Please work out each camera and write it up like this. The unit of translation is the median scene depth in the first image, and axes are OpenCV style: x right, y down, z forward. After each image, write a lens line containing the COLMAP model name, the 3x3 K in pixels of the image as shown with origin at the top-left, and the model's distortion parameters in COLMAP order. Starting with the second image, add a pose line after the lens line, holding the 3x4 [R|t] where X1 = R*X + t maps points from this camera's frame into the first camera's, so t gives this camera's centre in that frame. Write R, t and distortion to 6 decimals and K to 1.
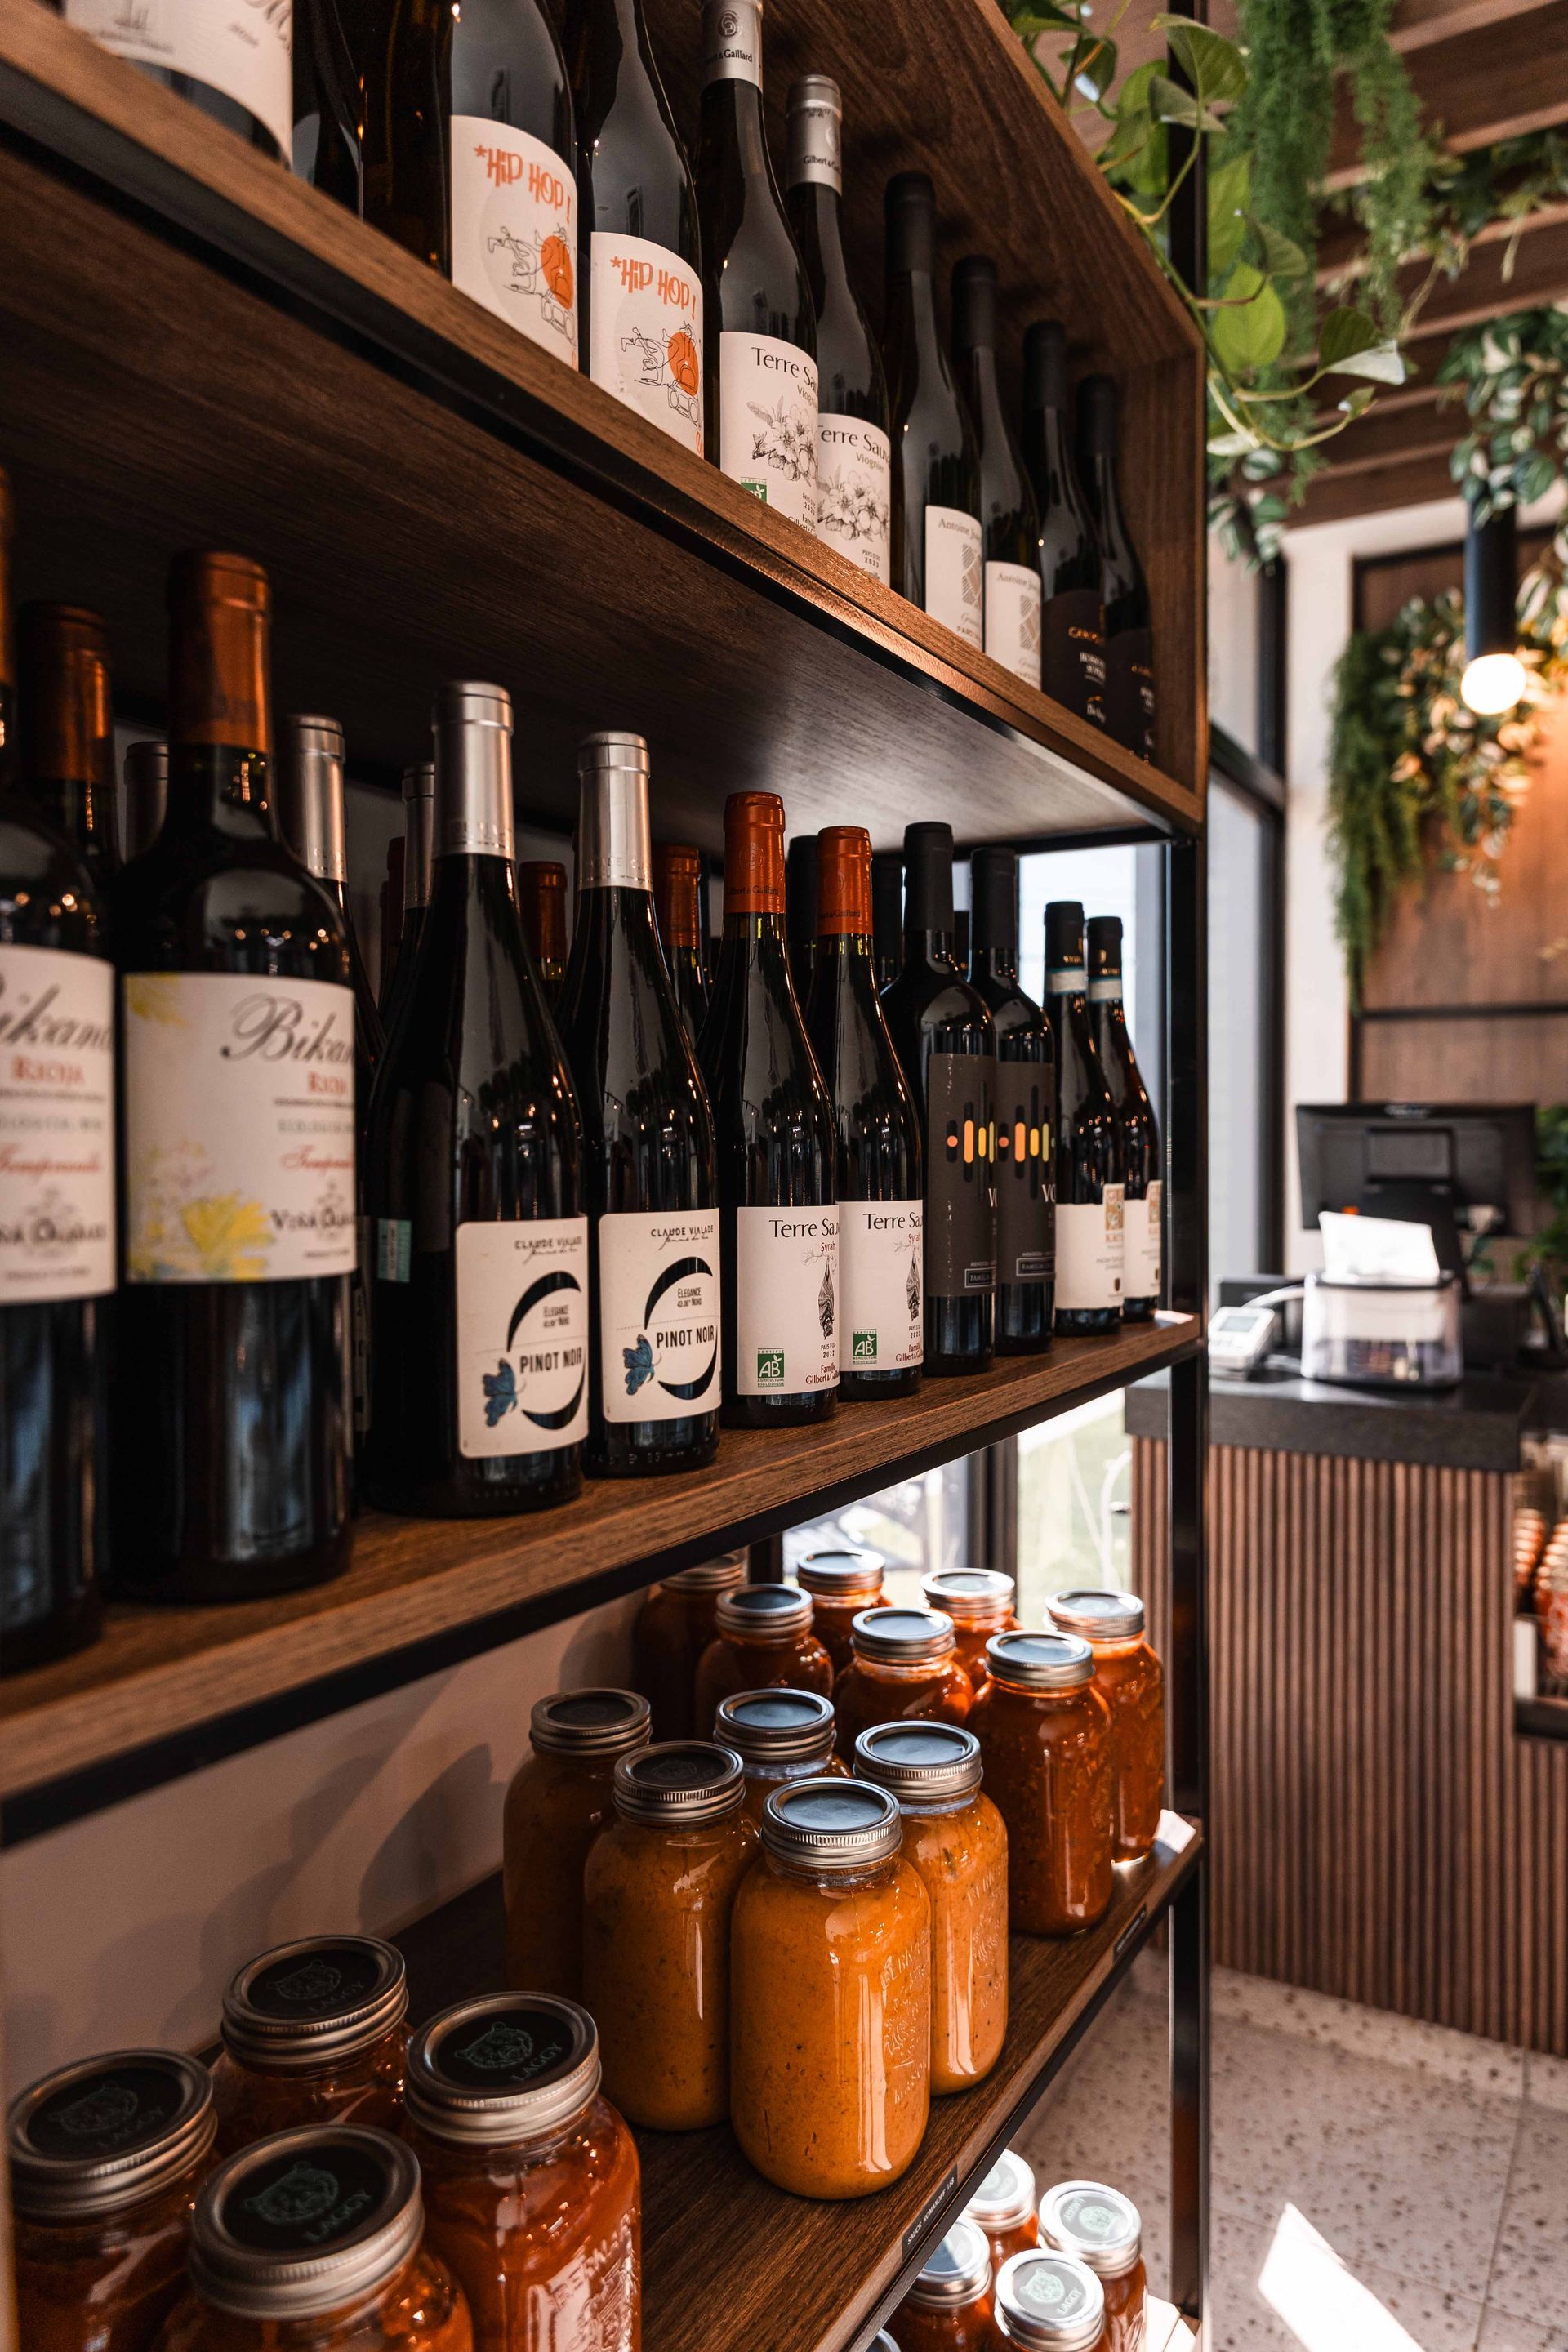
lens RADIAL K [[1590.6, 0, 784.0], [0, 1590.6, 1176.0], [0, 0, 1]] dist [0.012538, -0.018223]
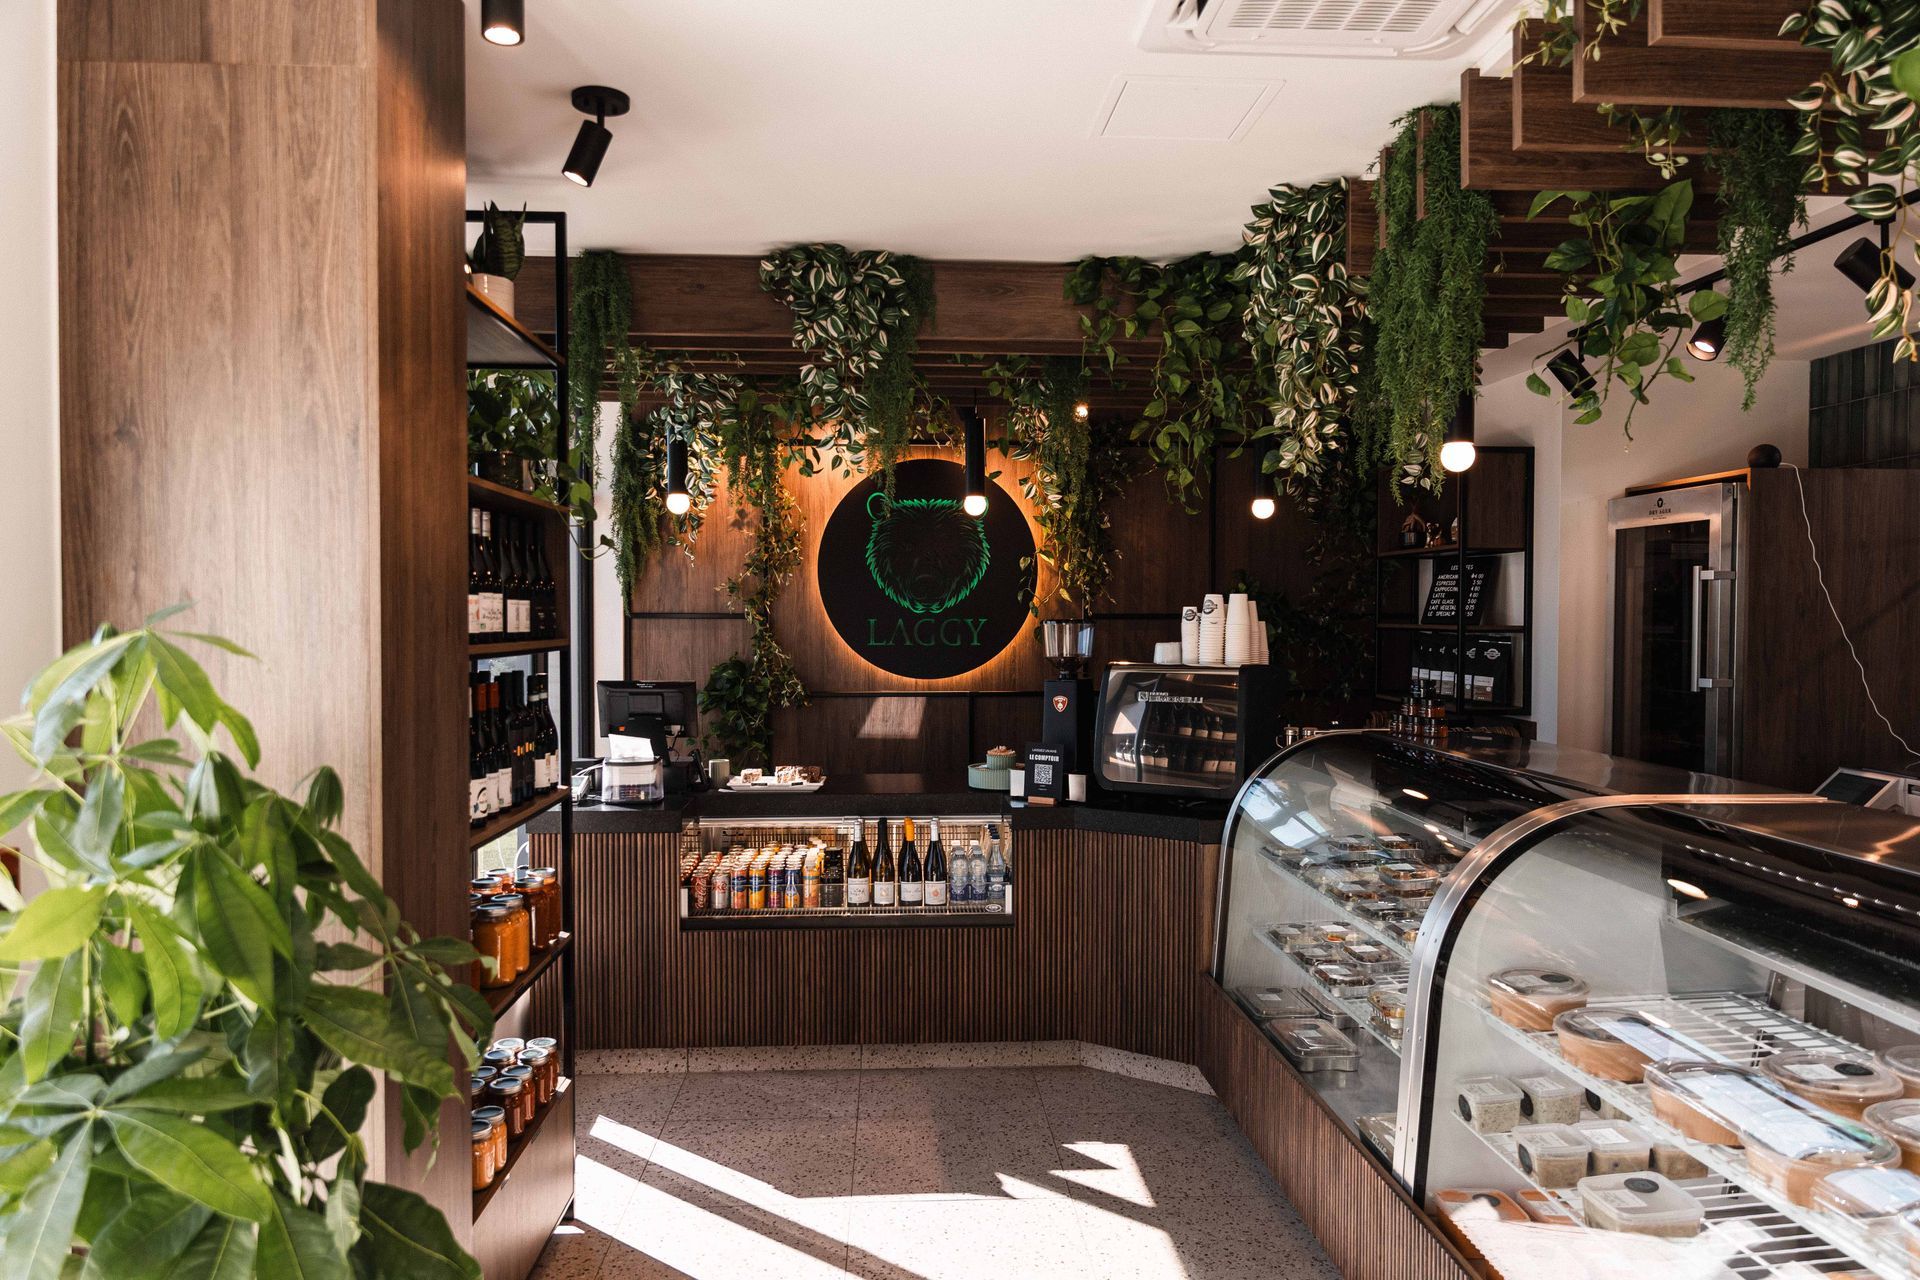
lens RADIAL K [[1298.4, 0, 960.0], [0, 1298.4, 640.0], [0, 0, 1]] dist [0.012538, -0.018223]
pose [[0.836296, -0.008014, 0.548220, -0.295258], [0.009237, 0.999957, 0.000528, -0.114848], [-0.548201, 0.004623, 0.836334, -0.938205]]
